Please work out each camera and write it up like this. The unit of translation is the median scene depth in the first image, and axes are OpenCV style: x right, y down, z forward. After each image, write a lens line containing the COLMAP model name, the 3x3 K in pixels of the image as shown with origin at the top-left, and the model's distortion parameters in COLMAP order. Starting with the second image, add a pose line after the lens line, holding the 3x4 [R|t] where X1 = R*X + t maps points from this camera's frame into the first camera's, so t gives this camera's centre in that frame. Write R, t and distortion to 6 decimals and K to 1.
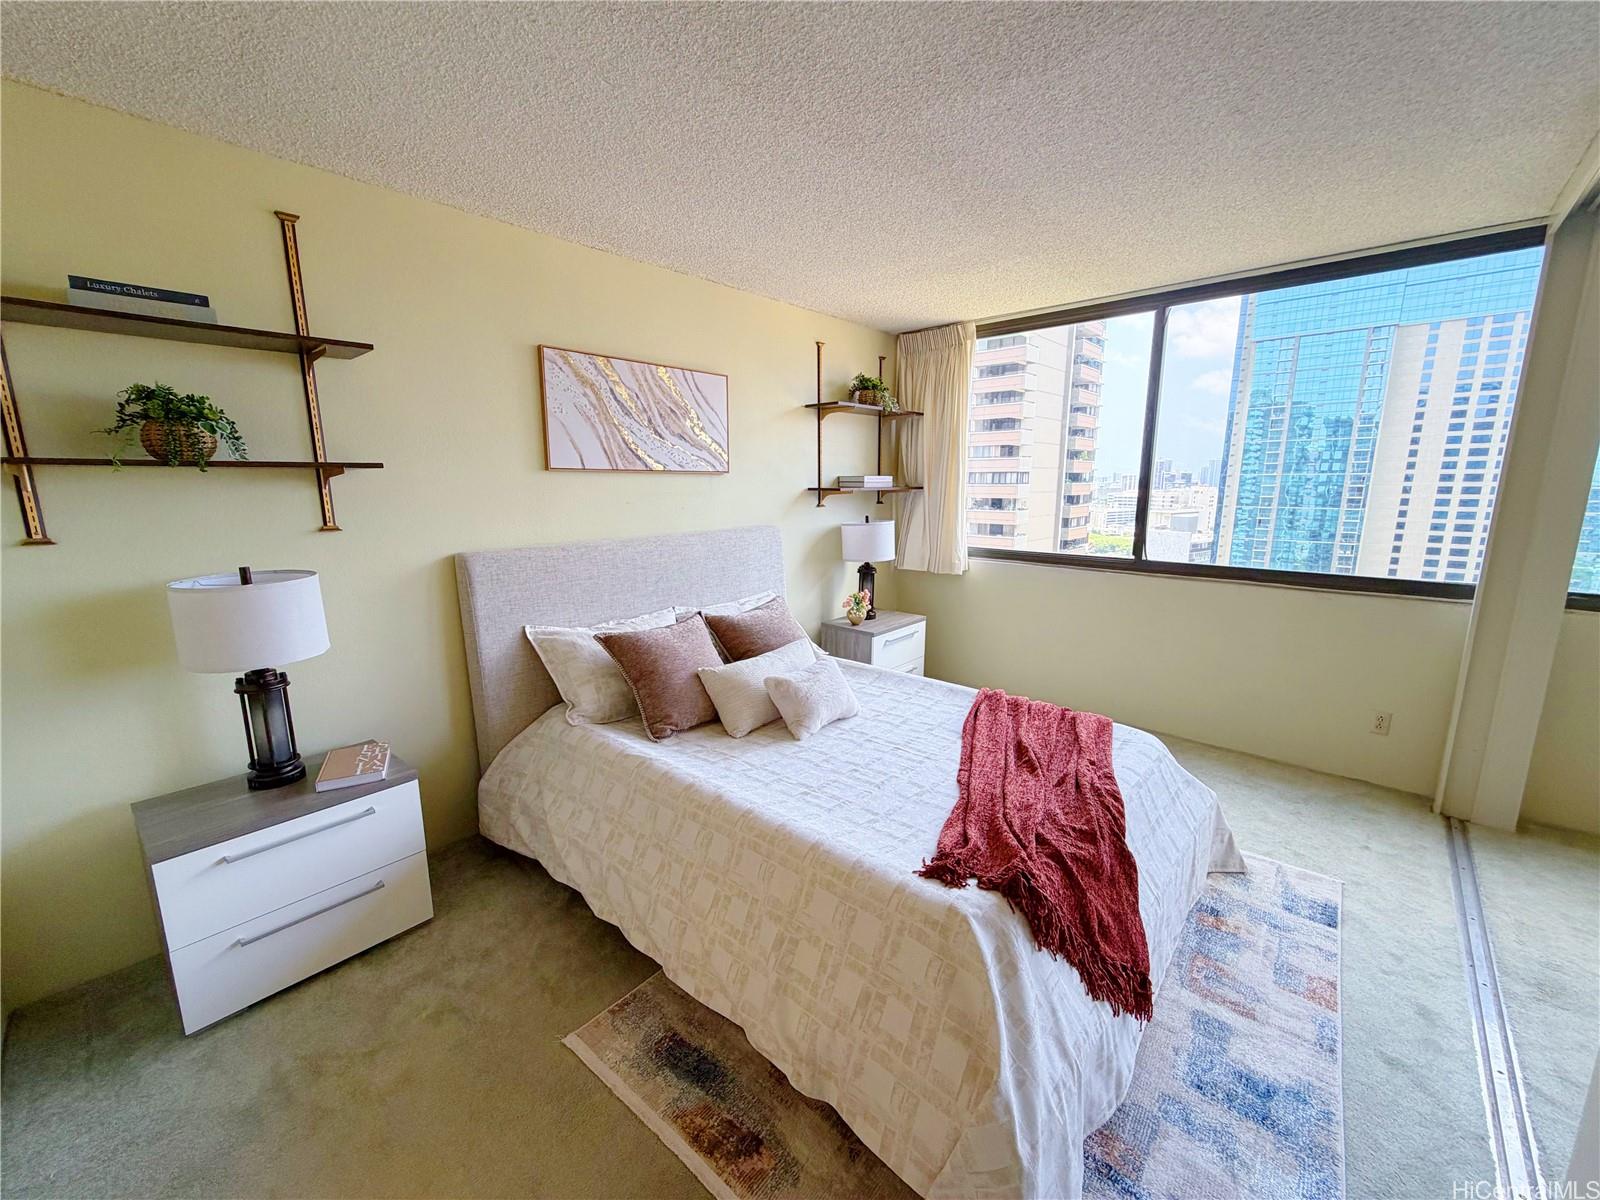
lens RADIAL K [[637.3, 0, 789.3], [0, 637.3, 597.6], [0, 0, 1]] dist [0.001705, -0.000832]
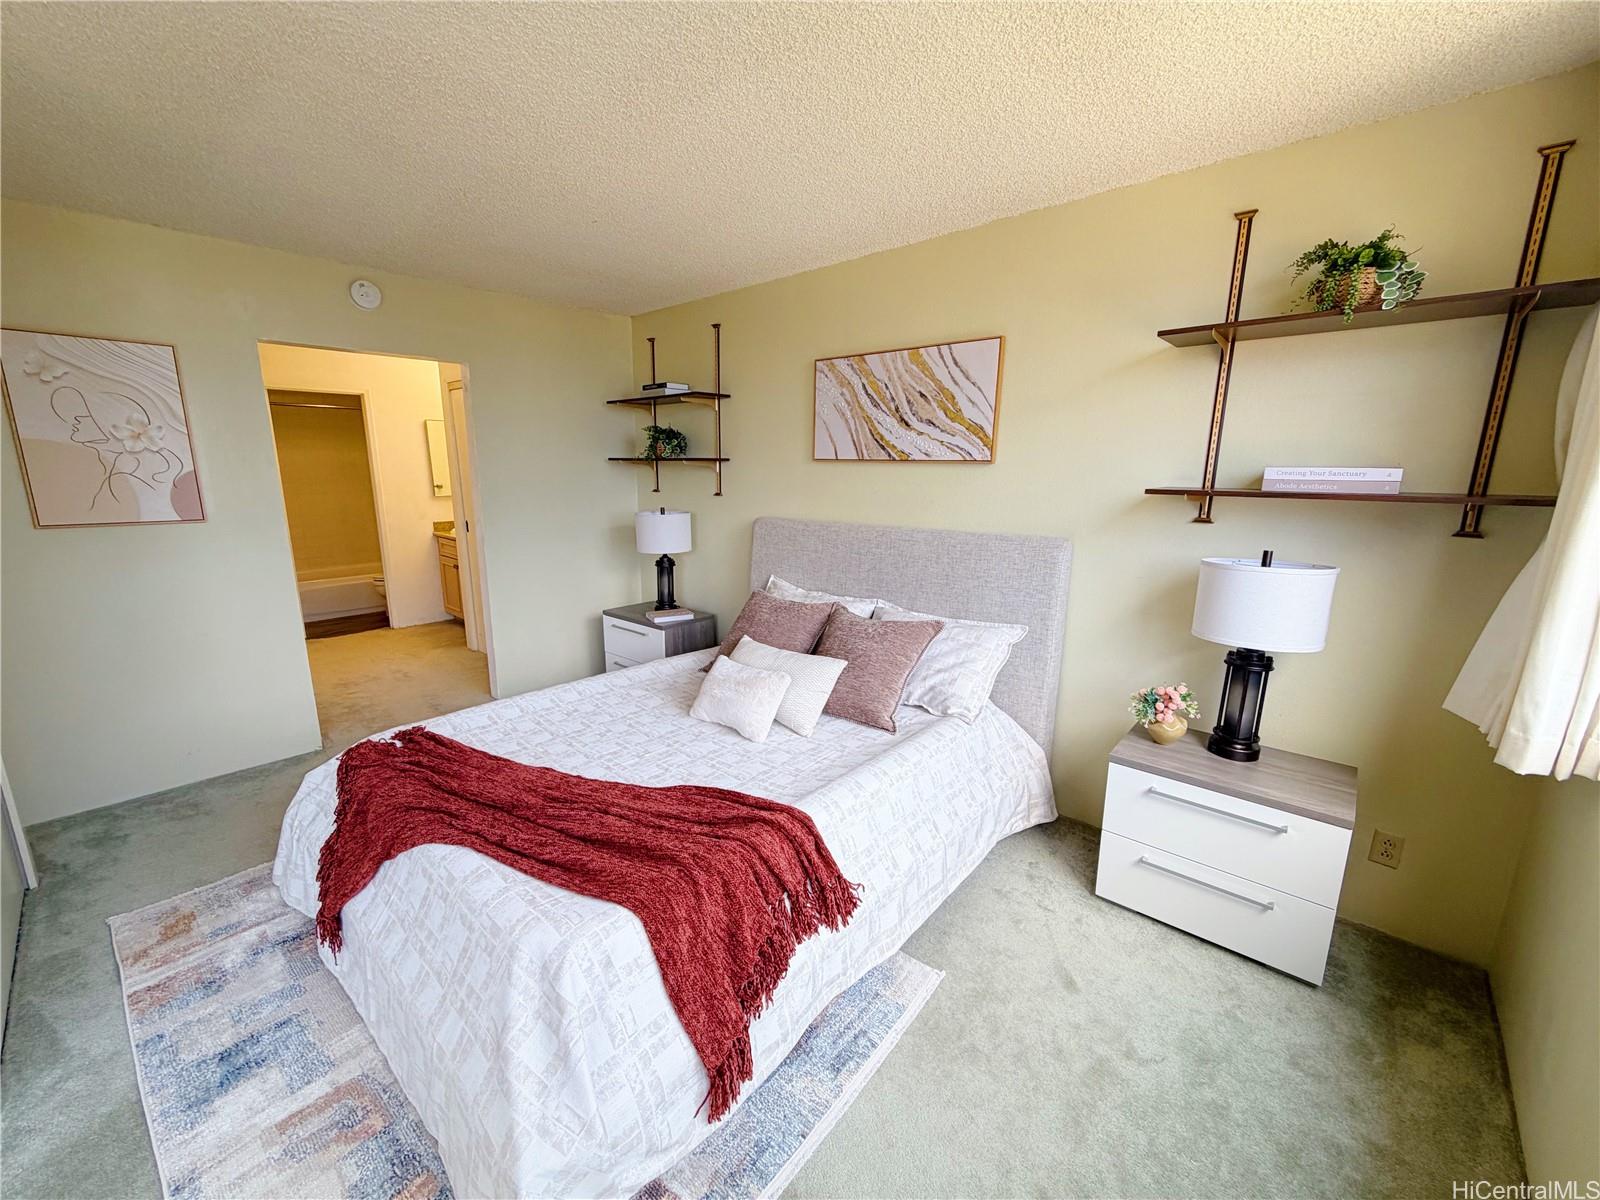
lens RADIAL K [[637.3, 0, 791.8], [0, 637.3, 597.3], [0, 0, 1]] dist [0.001705, -0.000832]
pose [[0.004023, 0.204393, -0.978881, 0.754084], [-0.188489, 0.961497, 0.199988, -0.155602], [0.982067, 0.183704, 0.042394, 0.804742]]
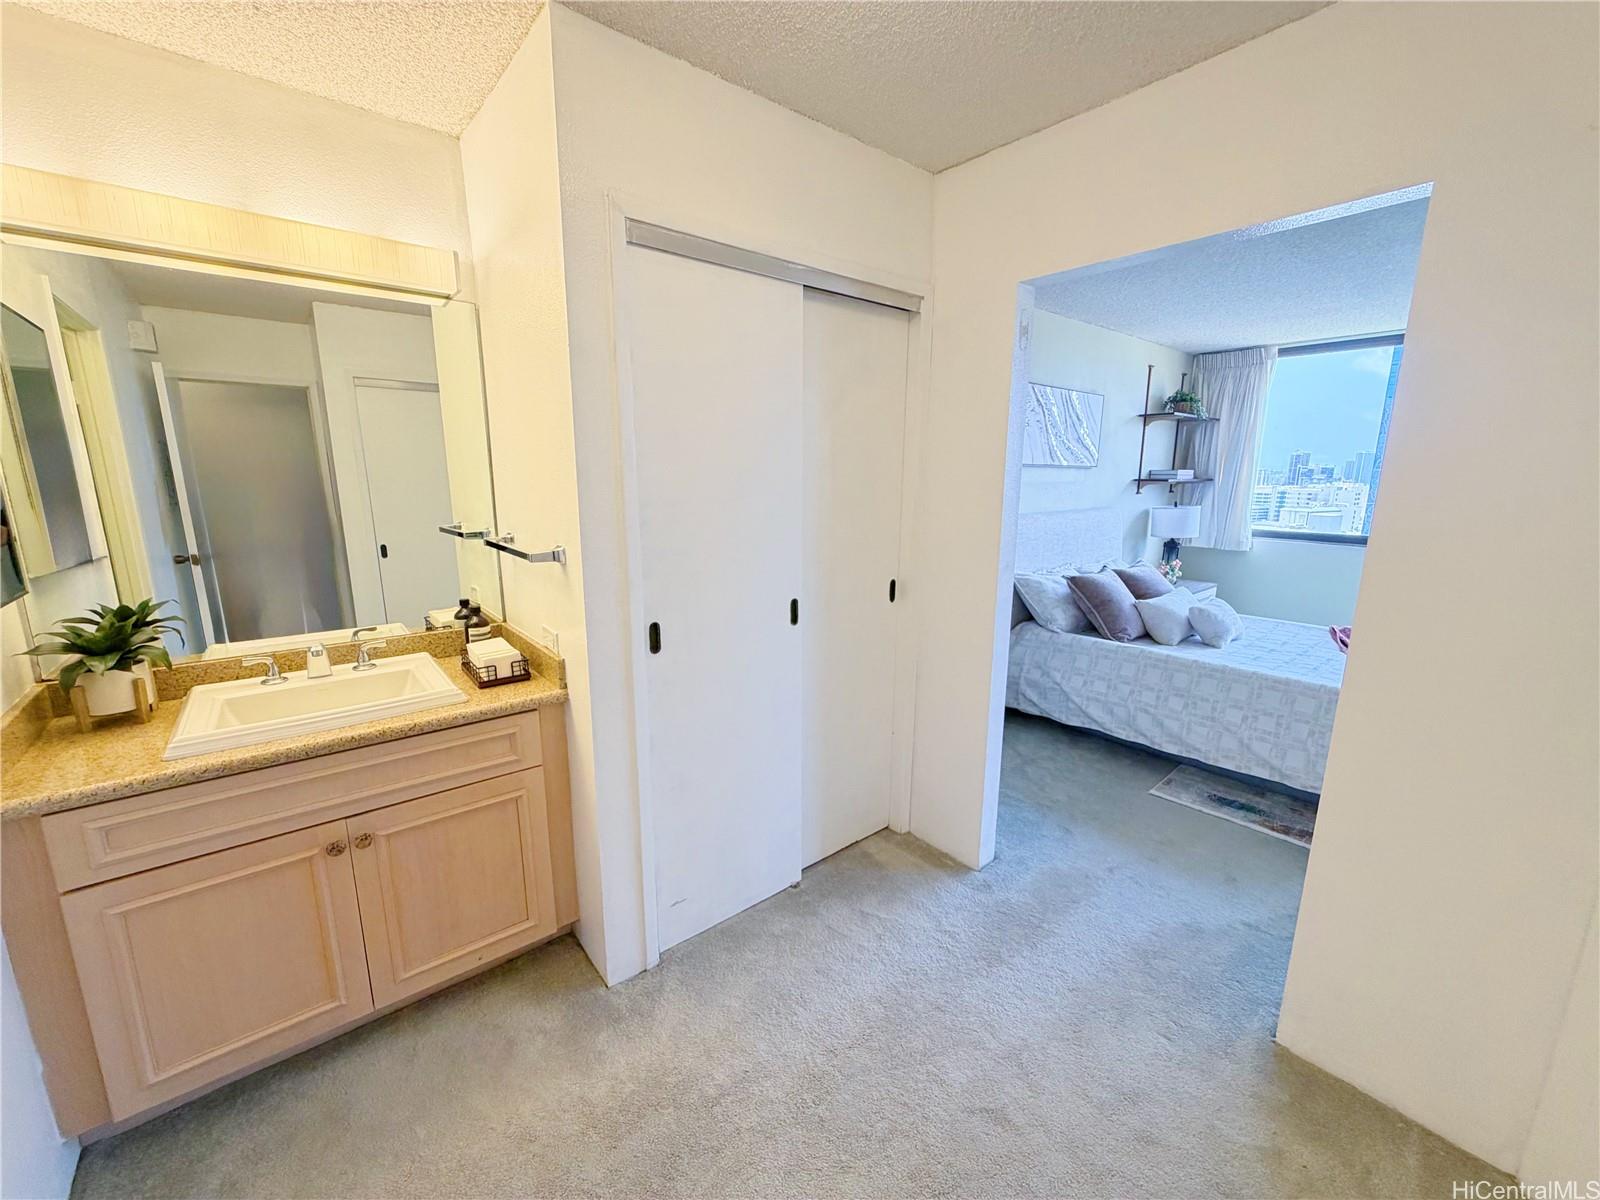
lens RADIAL K [[637.3, 0, 787.9], [0, 637.3, 598.1], [0, 0, 1]] dist [0.001705, -0.000832]
pose [[0.989956, 0.034266, -0.137163, -0.584062], [-0.032424, 0.999352, 0.015646, 0.086181], [0.137610, -0.011041, 0.990425, -0.456292]]
